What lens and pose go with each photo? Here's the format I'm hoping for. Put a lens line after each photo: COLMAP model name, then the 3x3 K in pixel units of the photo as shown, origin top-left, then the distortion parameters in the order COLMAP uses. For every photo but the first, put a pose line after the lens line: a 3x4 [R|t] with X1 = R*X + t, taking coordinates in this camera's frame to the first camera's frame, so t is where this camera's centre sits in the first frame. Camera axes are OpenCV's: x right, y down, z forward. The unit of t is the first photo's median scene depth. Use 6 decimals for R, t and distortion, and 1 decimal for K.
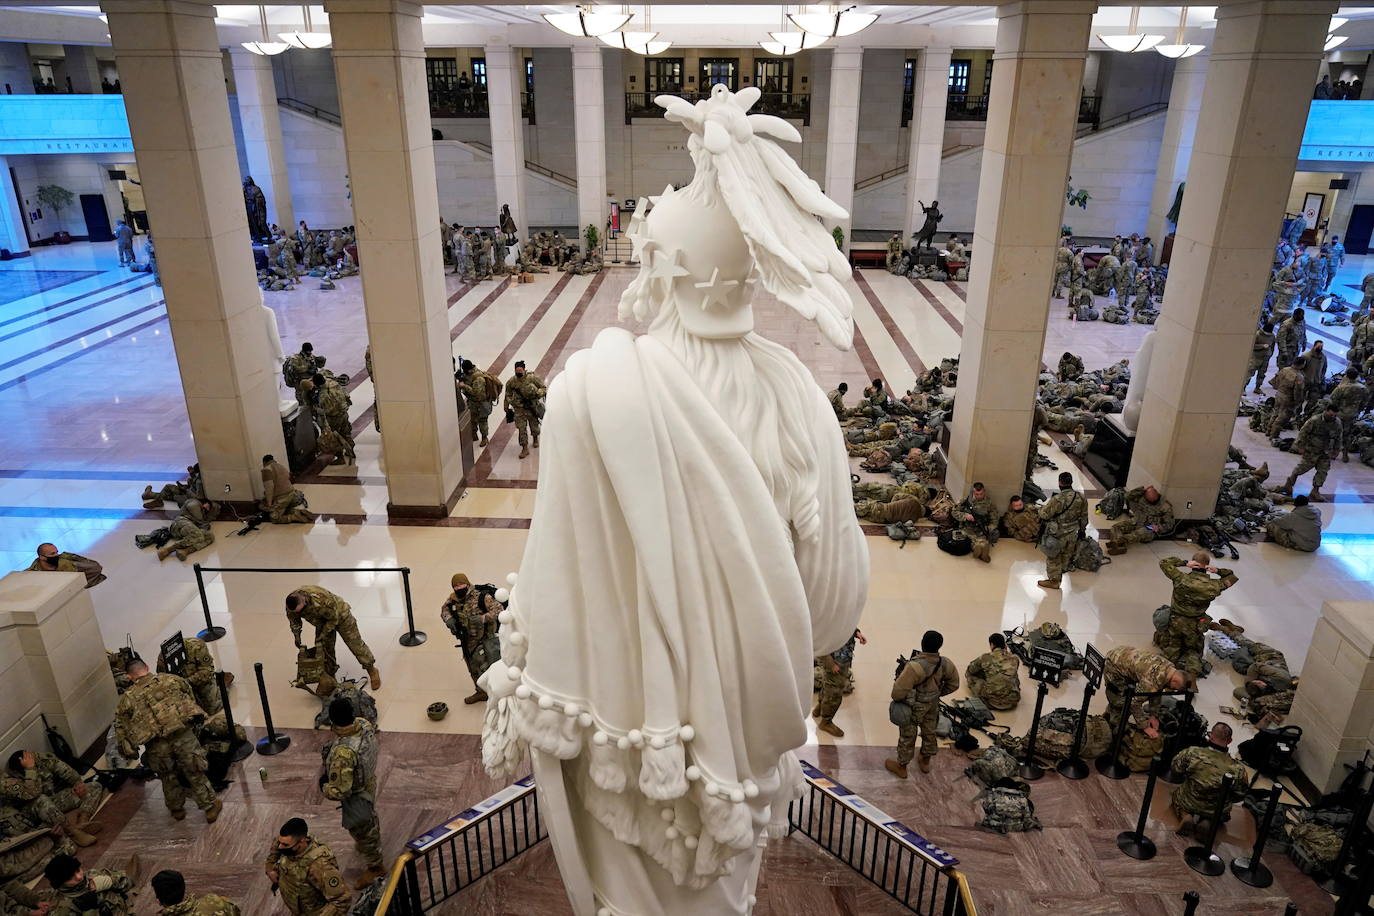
lens RADIAL K [[932.3, 0, 687.0], [0, 932.3, 458.0], [0, 0, 1]] dist [-0.023448, 0.000545]
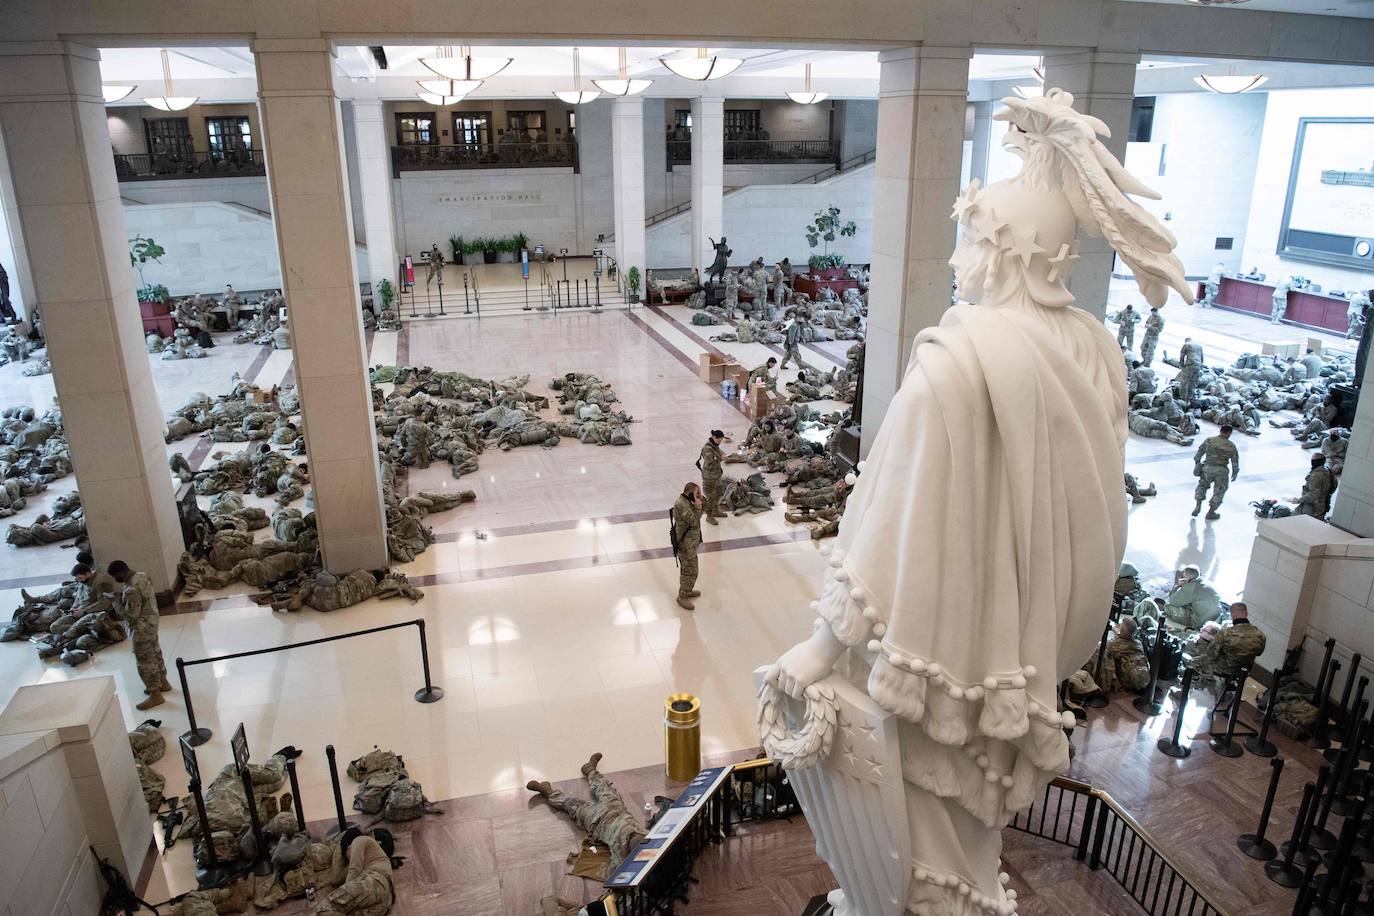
lens RADIAL K [[938.6, 0, 687.0], [0, 938.6, 458.0], [0, 0, 1]] dist [-0.068046, 0.005176]
pose [[0.954820, -0.108198, 0.276788, -0.206729], [0.122692, 0.991808, -0.035538, 0.011028], [-0.270675, 0.067892, 0.960274, 0.013916]]
